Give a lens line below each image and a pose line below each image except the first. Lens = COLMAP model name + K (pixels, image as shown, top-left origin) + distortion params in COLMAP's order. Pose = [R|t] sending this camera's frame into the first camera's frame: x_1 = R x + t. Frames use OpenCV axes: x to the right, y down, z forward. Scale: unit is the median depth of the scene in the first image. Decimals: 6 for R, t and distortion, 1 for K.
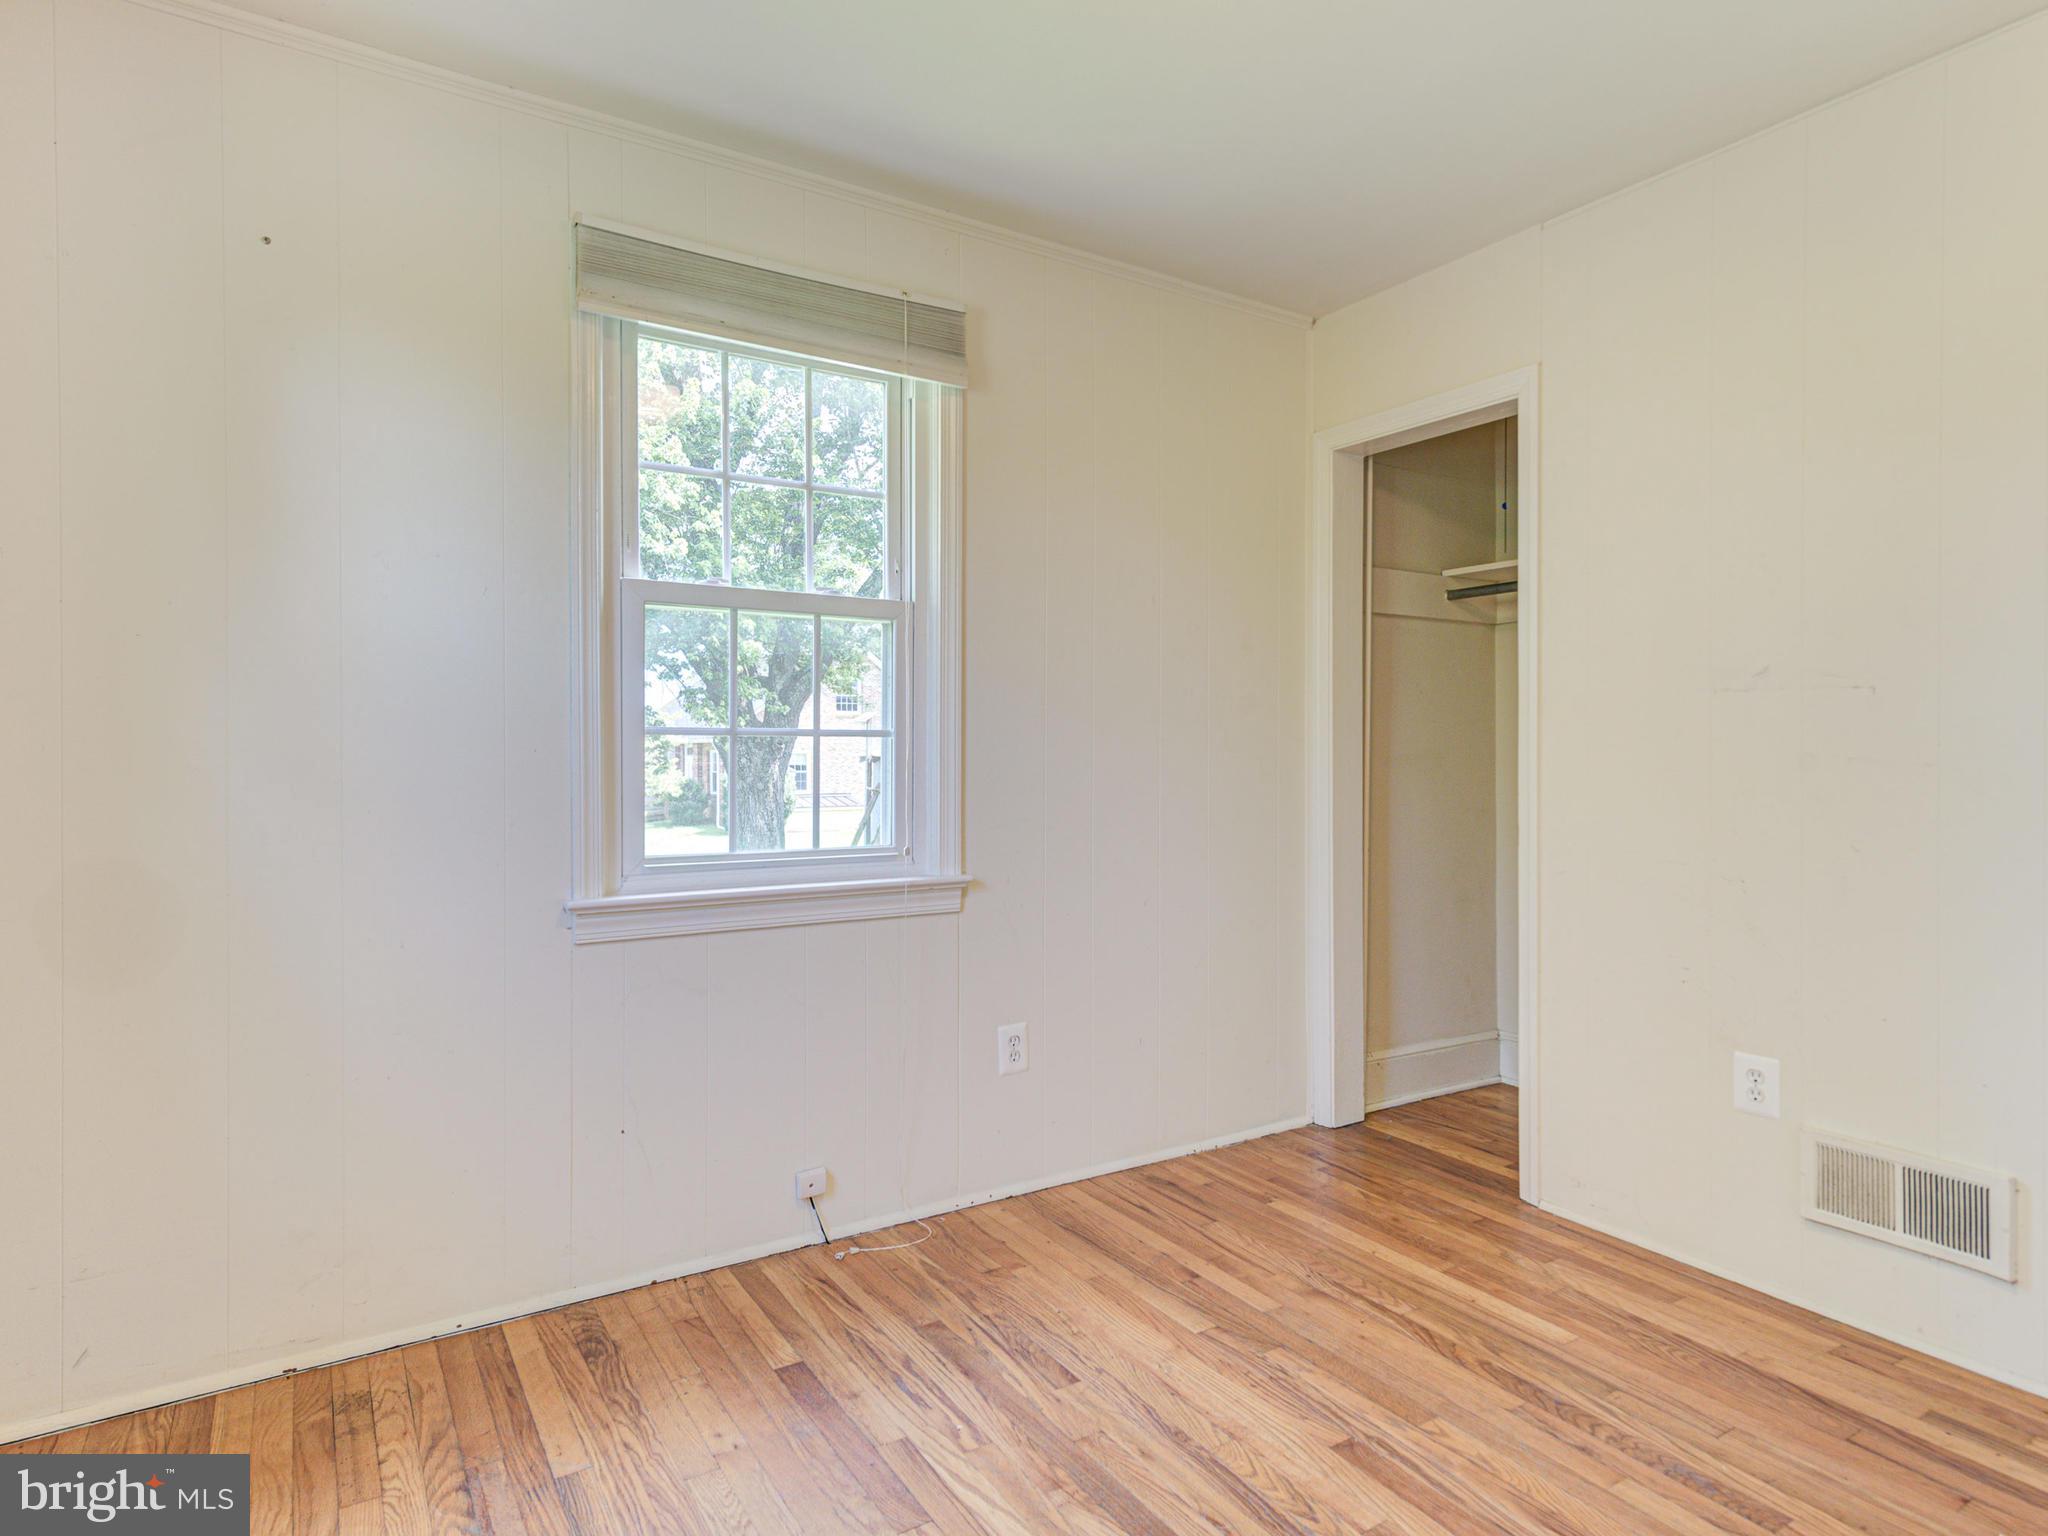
lens RADIAL K [[1151.8, 0, 1024.0], [0, 1151.8, 768.0], [0, 0, 1]] dist [0.005631, 0.000289]
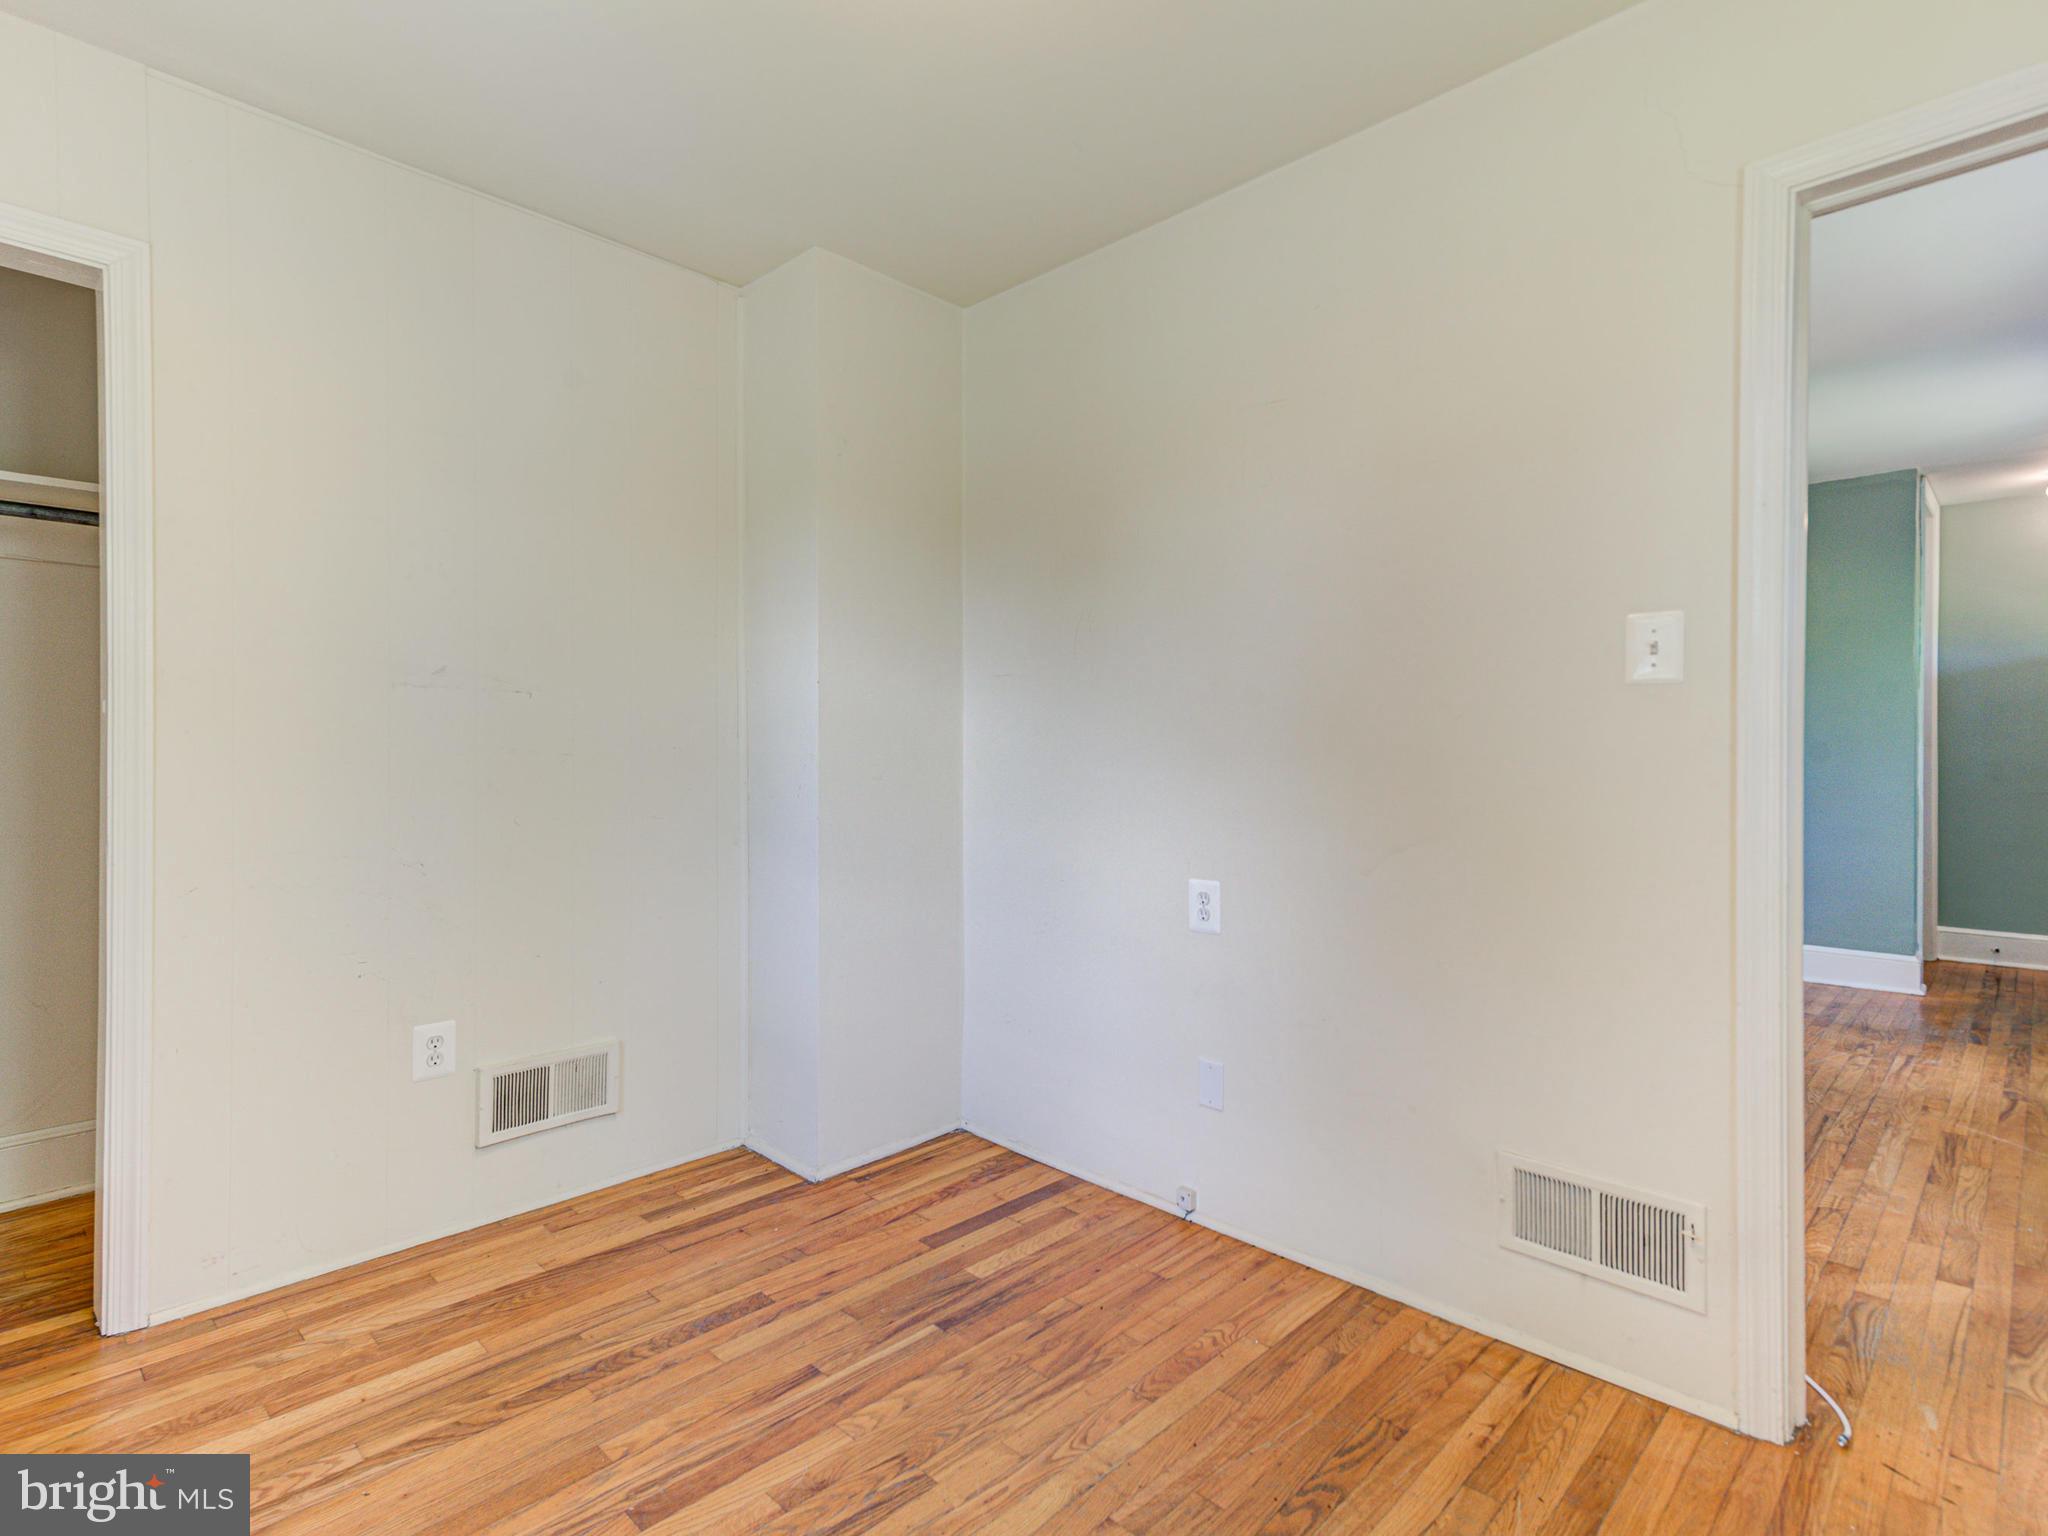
lens RADIAL K [[1017.8, 0, 1027.9], [0, 1017.8, 750.1], [0, 0, 1]] dist [0.011295, 0.000090]
pose [[-0.237975, 0.001138, 0.971271, -0.480793], [0.008522, 0.999963, 0.000916, -0.004580], [-0.971234, 0.008496, -0.237976, 0.760167]]
